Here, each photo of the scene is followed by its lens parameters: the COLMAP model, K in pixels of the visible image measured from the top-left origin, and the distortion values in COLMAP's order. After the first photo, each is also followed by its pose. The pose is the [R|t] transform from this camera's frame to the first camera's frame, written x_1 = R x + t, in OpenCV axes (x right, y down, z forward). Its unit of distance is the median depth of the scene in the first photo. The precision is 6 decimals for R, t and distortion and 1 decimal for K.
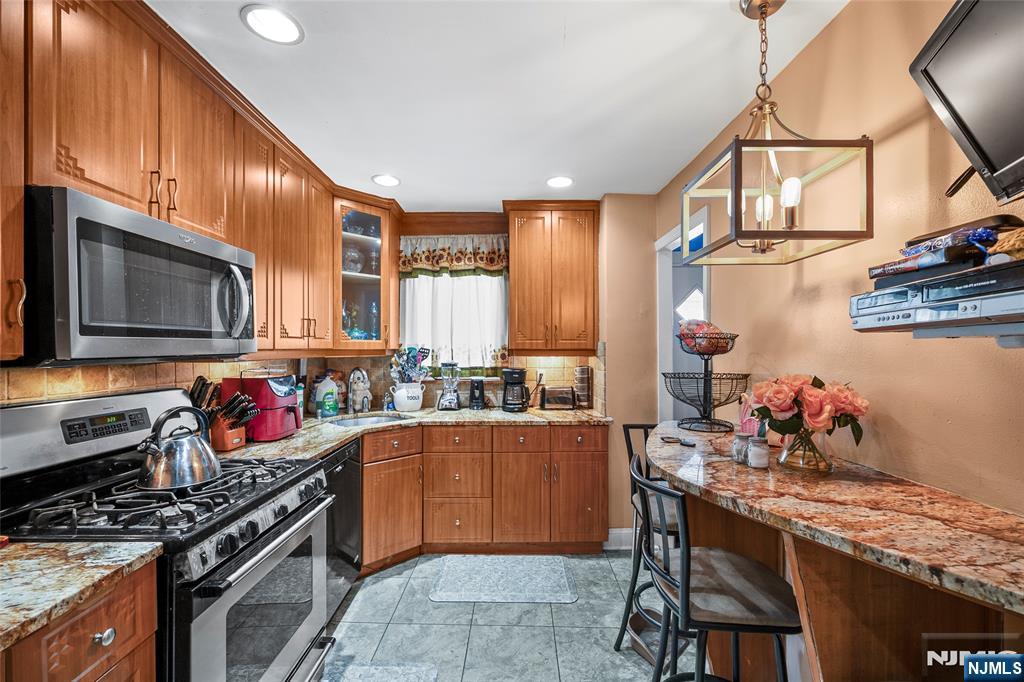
lens RADIAL K [[421.7, 0, 511.7], [0, 421.7, 351.3], [0, 0, 1]] dist [0.000238, -0.000457]
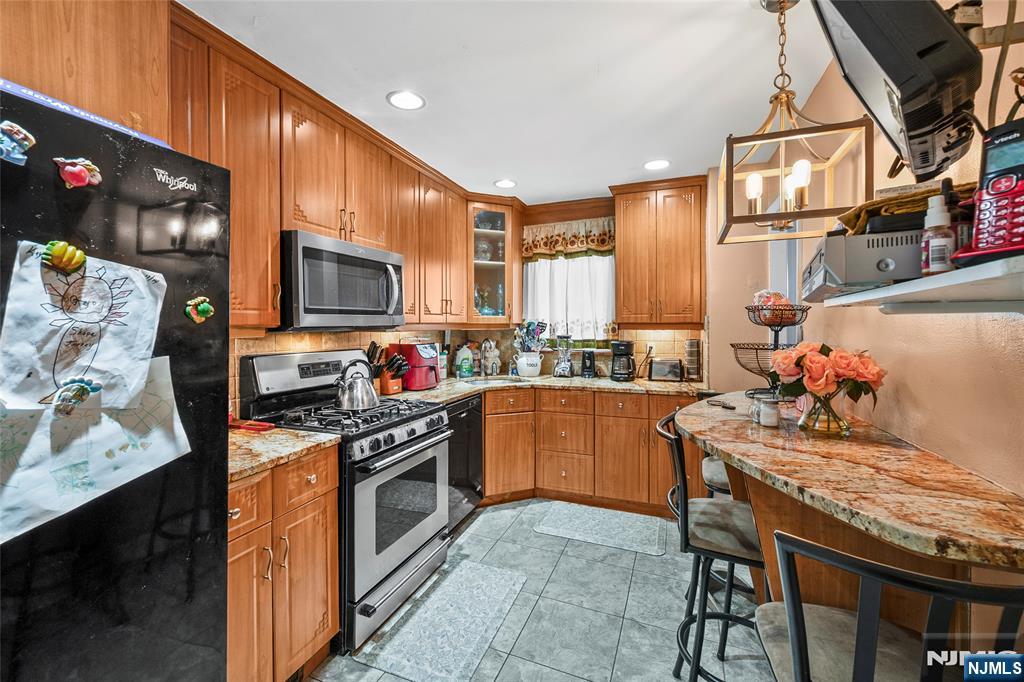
lens RADIAL K [[421.7, 0, 512.1], [0, 421.7, 331.2], [0, 0, 1]] dist [0.000238, -0.000457]
pose [[0.931305, 0.003211, -0.364225, 0.230227], [-0.000085, 0.999963, 0.008598, 0.011036], [0.364239, -0.007977, 0.931271, -0.174408]]
